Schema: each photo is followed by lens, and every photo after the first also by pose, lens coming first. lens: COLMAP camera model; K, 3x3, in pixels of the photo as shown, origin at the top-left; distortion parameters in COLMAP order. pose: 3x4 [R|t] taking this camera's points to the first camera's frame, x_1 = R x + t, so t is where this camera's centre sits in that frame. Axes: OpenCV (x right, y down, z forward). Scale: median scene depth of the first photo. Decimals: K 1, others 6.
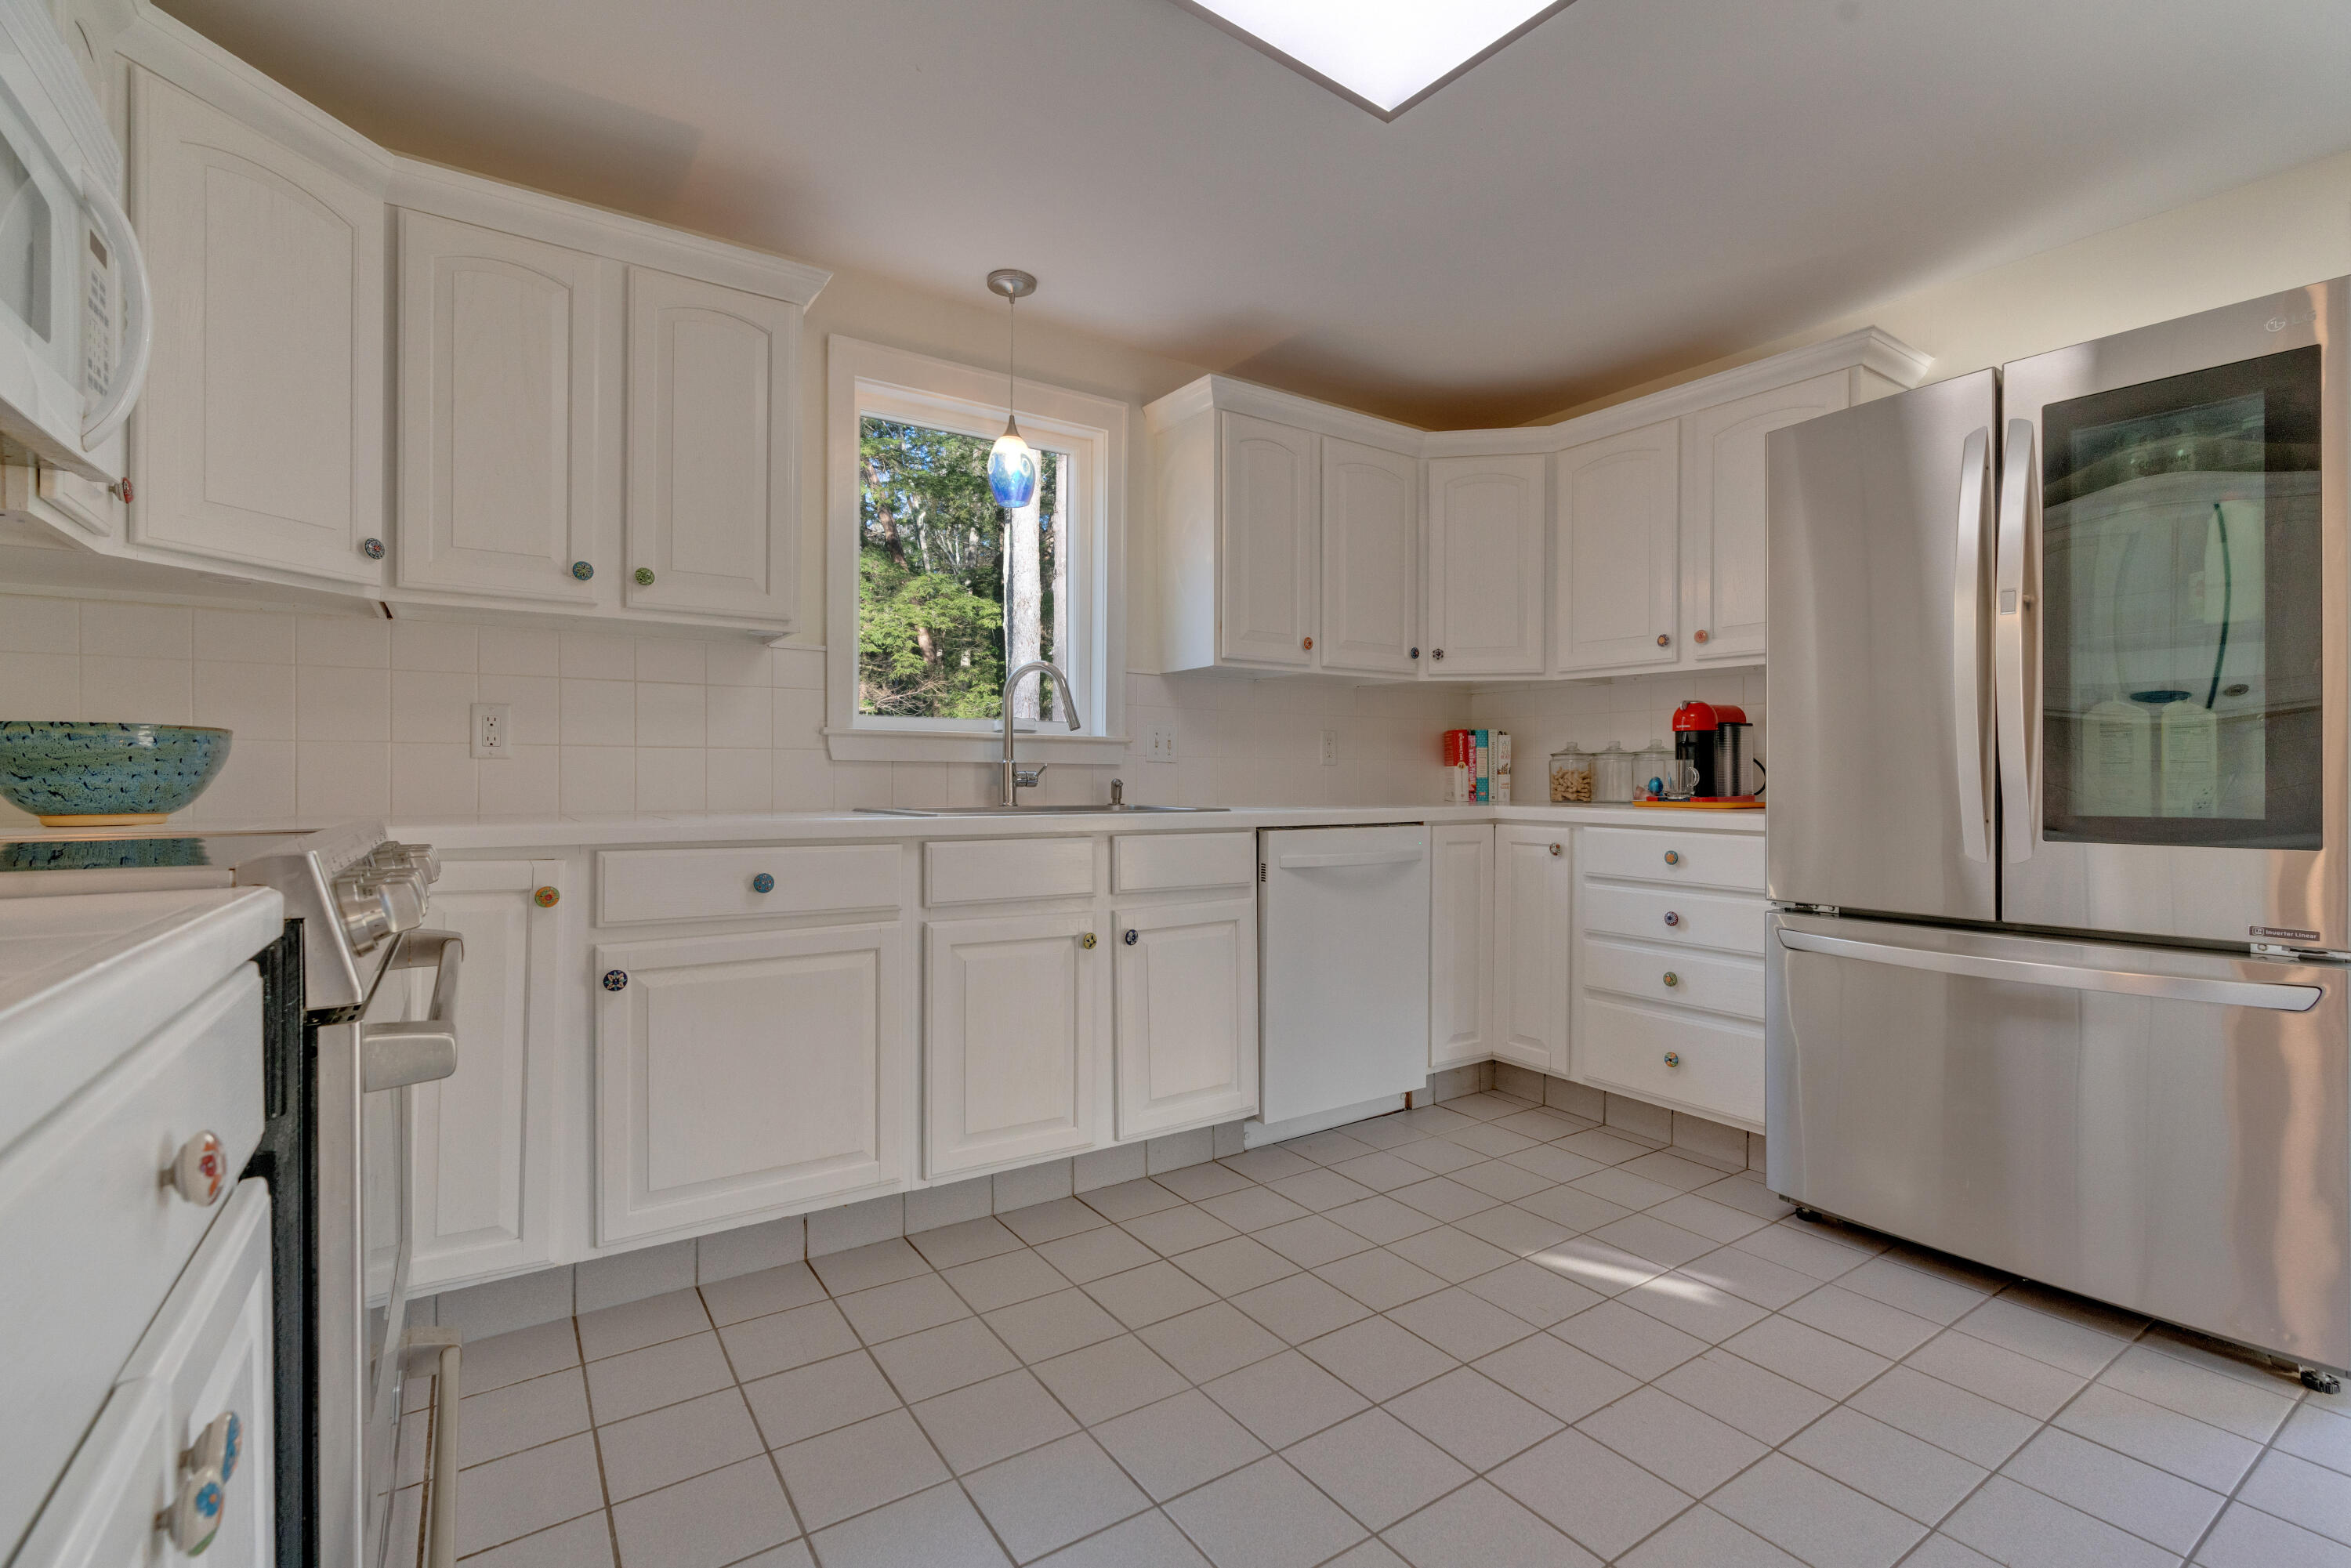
lens RADIAL K [[1039.9, 0, 1175.5], [0, 1039.9, 784.0], [0, 0, 1]] dist [-0.011453, 0.003489]
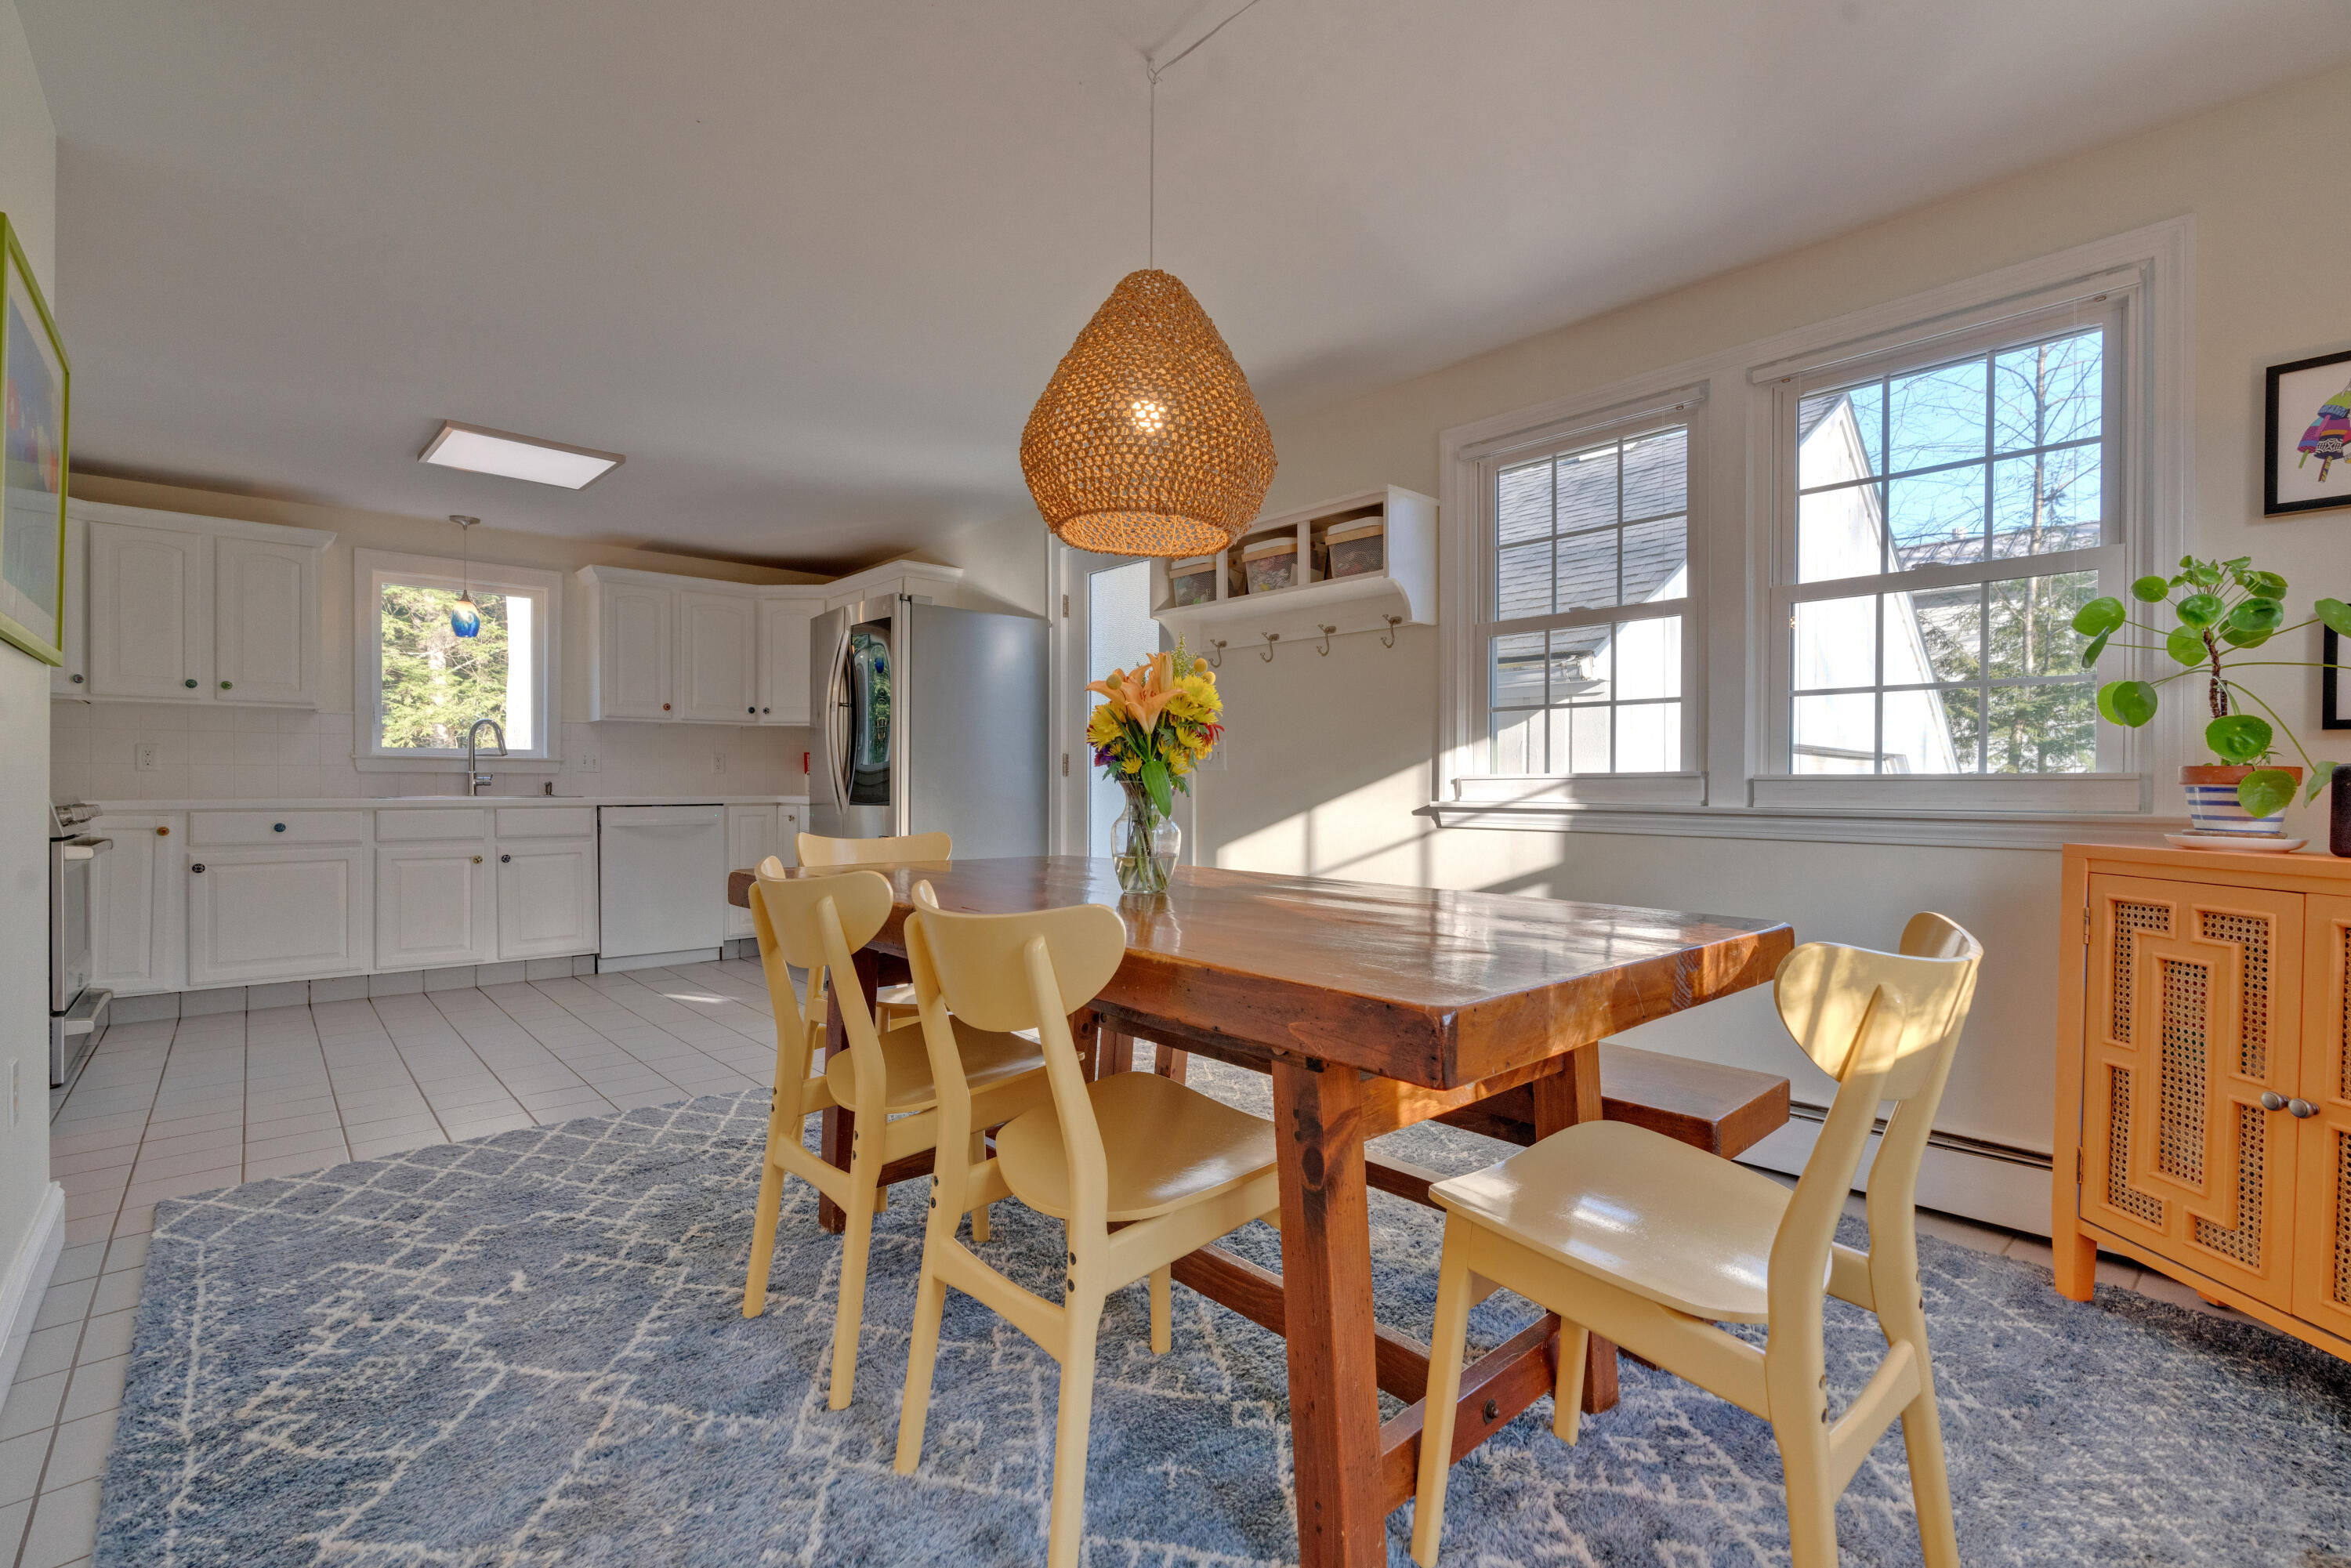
lens RADIAL K [[1040.8, 0, 1170.6], [0, 1040.8, 789.5], [0, 0, 1]] dist [-0.000354, 0.000794]
pose [[0.991194, -0.003082, 0.132381, 1.119468], [0.003019, 0.999995, 0.000681, 0.017013], [-0.132382, -0.000275, 0.991199, -1.365536]]
